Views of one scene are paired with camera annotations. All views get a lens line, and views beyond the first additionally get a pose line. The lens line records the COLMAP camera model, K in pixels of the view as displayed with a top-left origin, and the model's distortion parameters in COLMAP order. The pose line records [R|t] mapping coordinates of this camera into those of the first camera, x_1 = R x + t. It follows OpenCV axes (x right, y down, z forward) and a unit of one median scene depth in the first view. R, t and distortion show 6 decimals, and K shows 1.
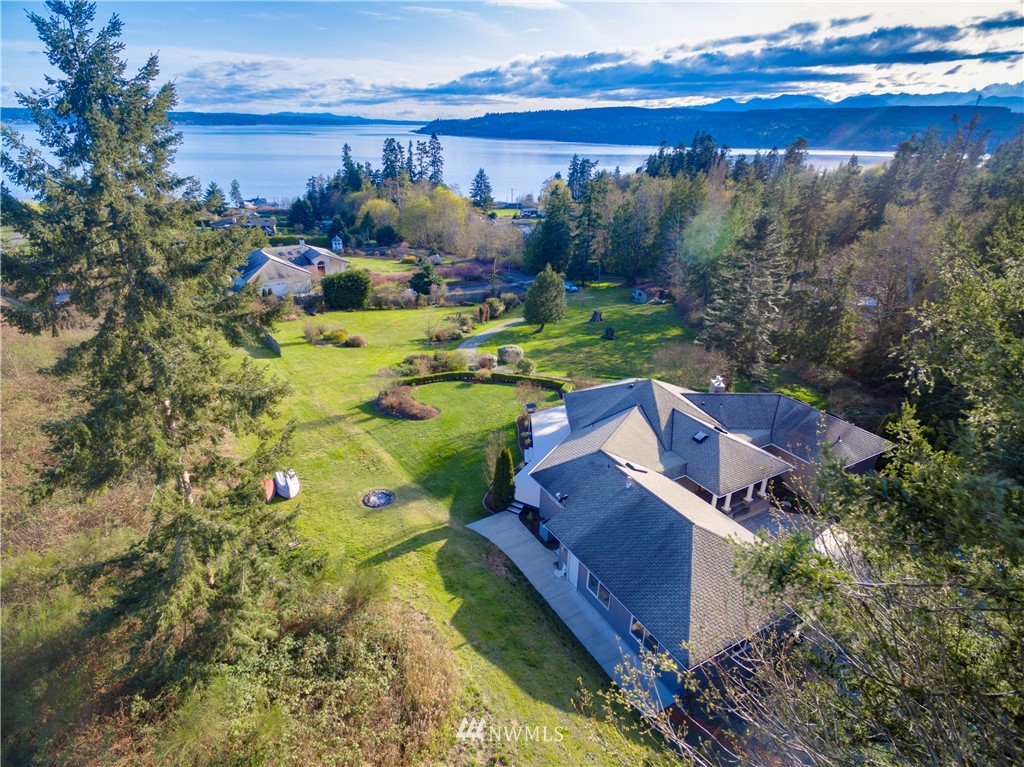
lens RADIAL K [[588.4, 0, 512.0], [0, 588.4, 383.5], [0, 0, 1]] dist [0.009687, 0.001437]
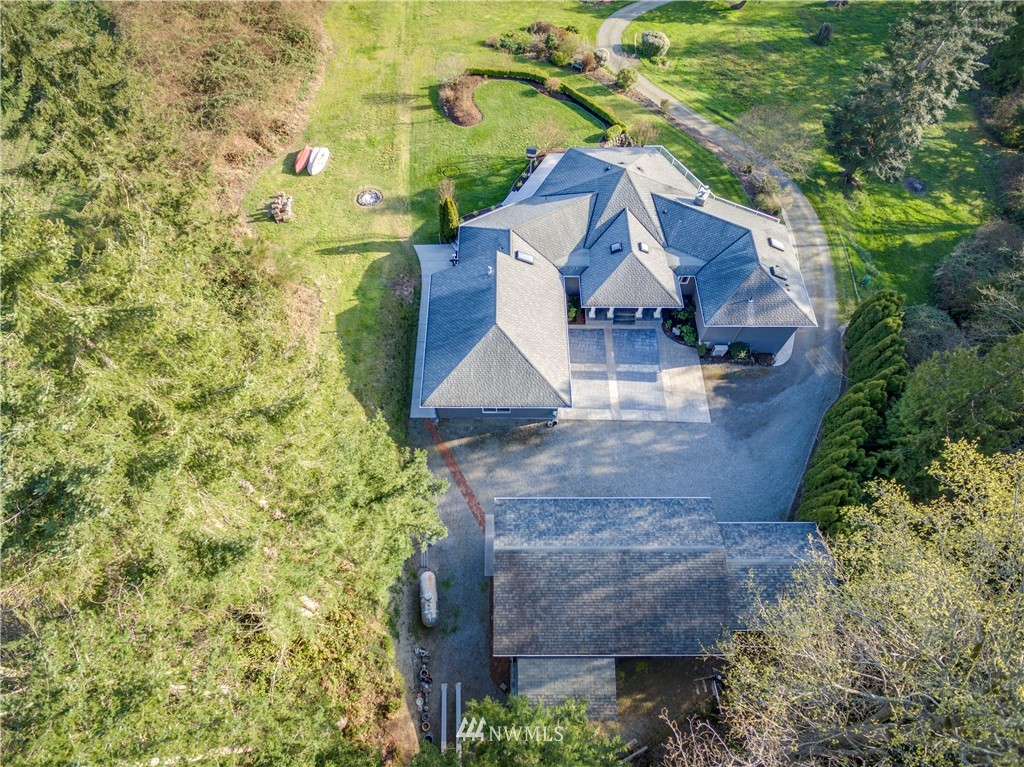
lens RADIAL K [[588.4, 0, 512.0], [0, 588.4, 383.5], [0, 0, 1]] dist [0.009687, 0.001437]
pose [[0.868798, 0.423028, -0.257367, 0.459769], [-0.194635, 0.769668, 0.608052, -0.281947], [0.455311, -0.478182, 0.751022, 0.007425]]
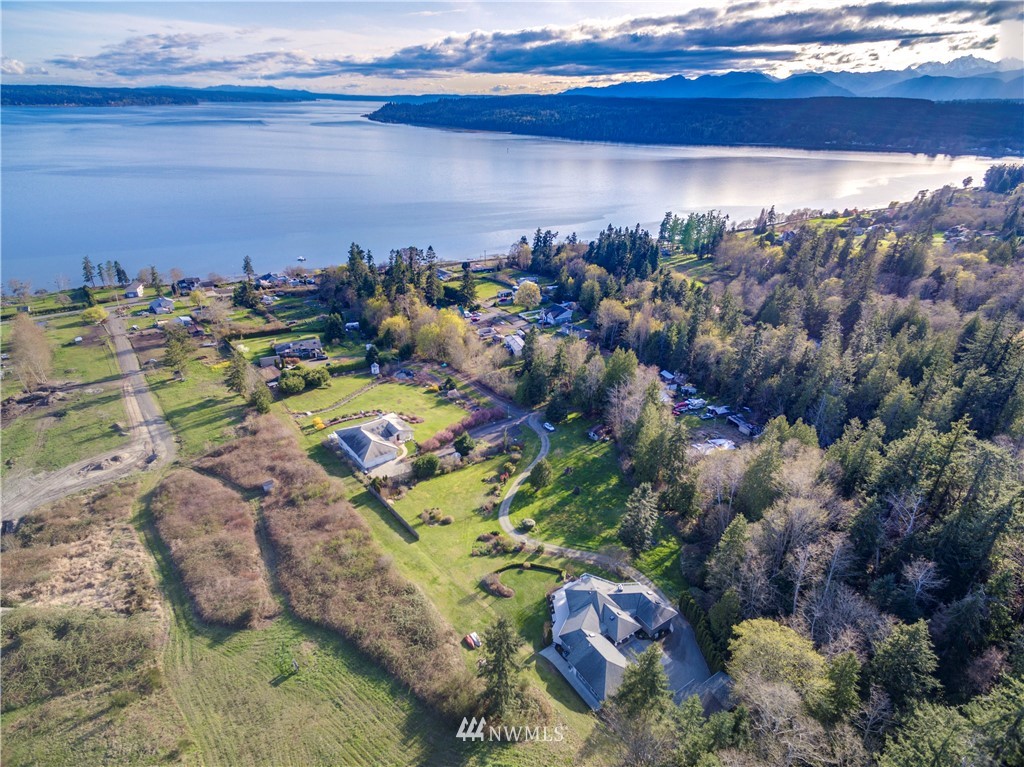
lens RADIAL K [[588.4, 0, 512.0], [0, 588.4, 383.5], [0, 0, 1]] dist [0.009687, 0.001437]
pose [[0.997266, -0.031056, 0.067048, -0.320942], [0.028537, 0.998863, 0.038198, -1.090981], [-0.068158, -0.036180, 0.997018, -1.717337]]
